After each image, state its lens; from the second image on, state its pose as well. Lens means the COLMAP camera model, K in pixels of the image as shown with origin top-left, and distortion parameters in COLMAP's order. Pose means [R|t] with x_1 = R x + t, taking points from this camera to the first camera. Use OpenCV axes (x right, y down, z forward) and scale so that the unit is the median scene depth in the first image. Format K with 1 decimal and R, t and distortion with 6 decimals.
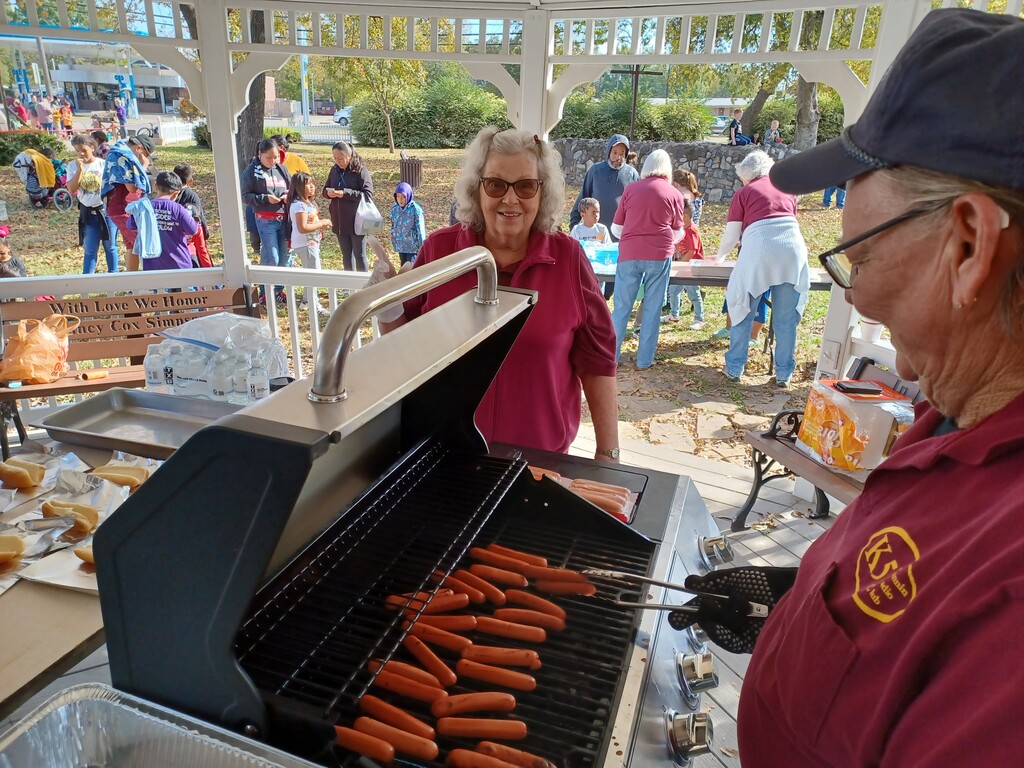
lens RADIAL K [[748.6, 0, 512.0], [0, 748.6, 384.0], [0, 0, 1]] dist [0.052002, 0.000174]
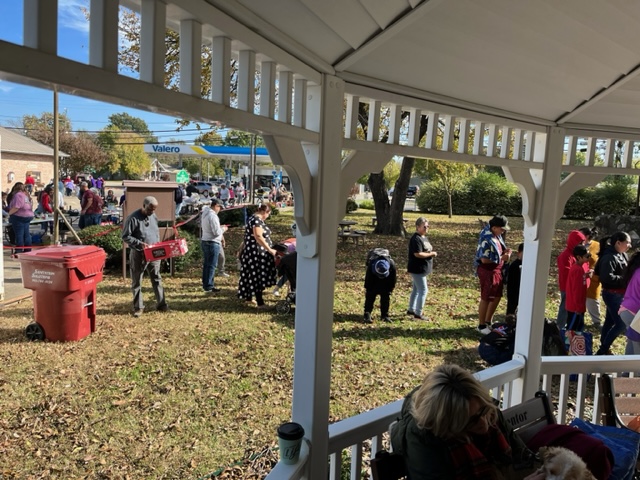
lens RADIAL K [[488.2, 0, 320.0], [0, 488.2, 240.0], [0, 0, 1]] dist [0.071727, -0.088802]
pose [[0.963071, 0.042401, -0.265888, -0.137448], [-0.104219, 0.969249, -0.222924, -0.014768], [0.248260, 0.242403, 0.937874, 0.014556]]
